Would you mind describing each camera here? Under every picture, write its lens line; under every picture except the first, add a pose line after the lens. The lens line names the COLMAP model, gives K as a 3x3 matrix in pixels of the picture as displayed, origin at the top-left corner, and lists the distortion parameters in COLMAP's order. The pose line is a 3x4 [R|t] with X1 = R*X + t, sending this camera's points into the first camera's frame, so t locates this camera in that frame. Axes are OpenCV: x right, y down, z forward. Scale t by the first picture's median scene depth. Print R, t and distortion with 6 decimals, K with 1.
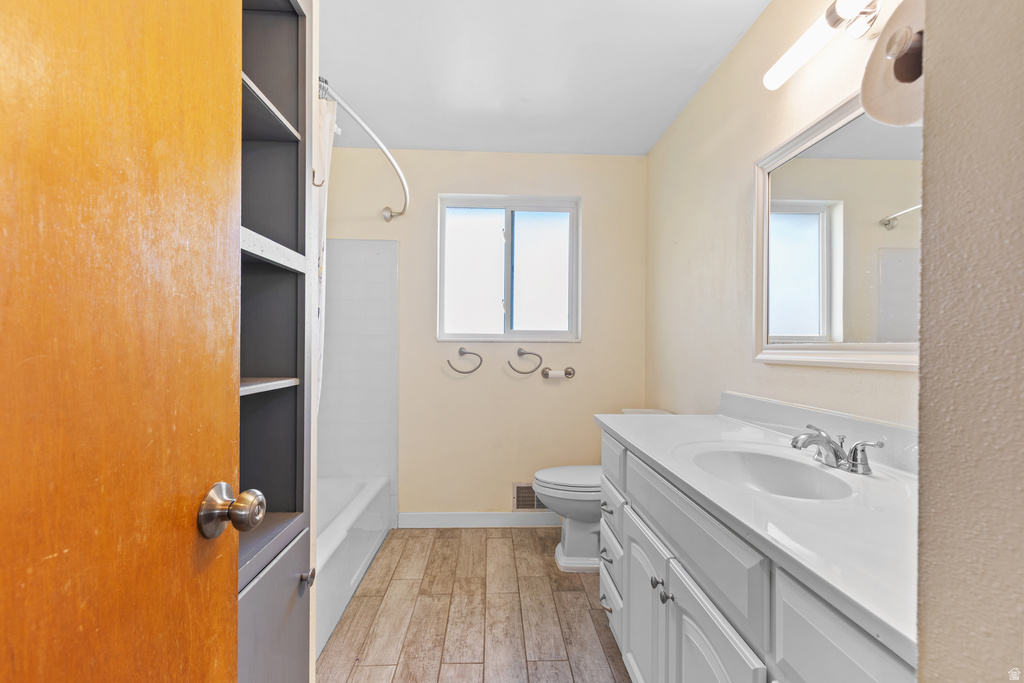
lens RADIAL K [[463.5, 0, 516.4], [0, 463.5, 342.1], [0, 0, 1]] dist [0.011607, -0.001378]
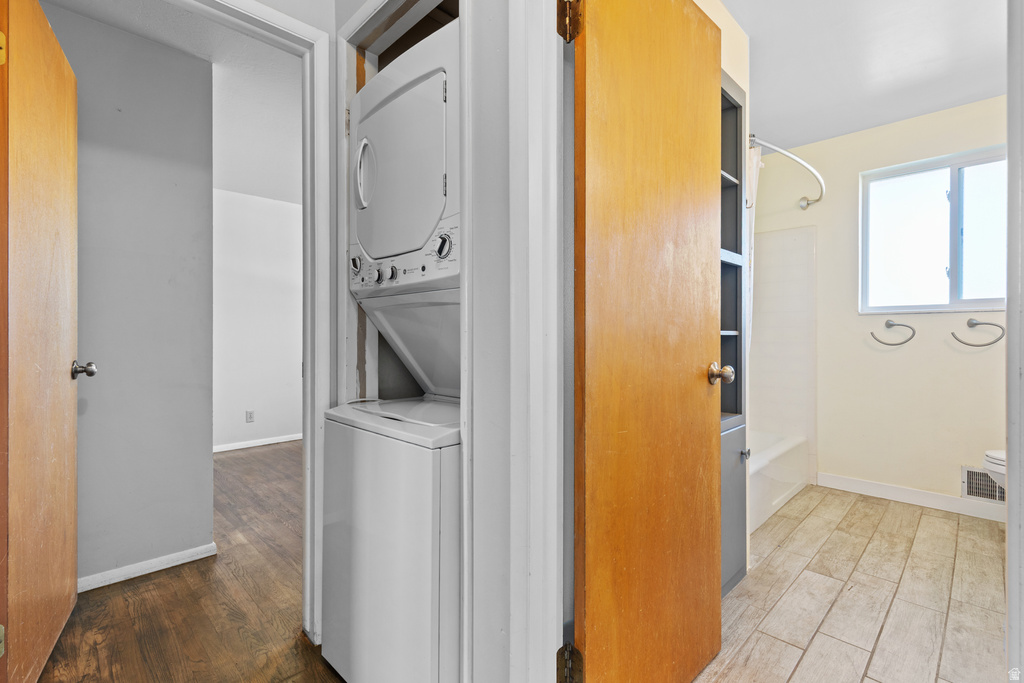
lens RADIAL K [[463.5, 0, 517.4], [0, 463.5, 337.3], [0, 0, 1]] dist [0.011607, -0.001378]
pose [[0.672935, -0.001170, -0.739701, 0.112754], [0.011797, 0.999889, 0.009150, 0.039940], [0.739608, -0.014884, 0.672874, -0.350343]]
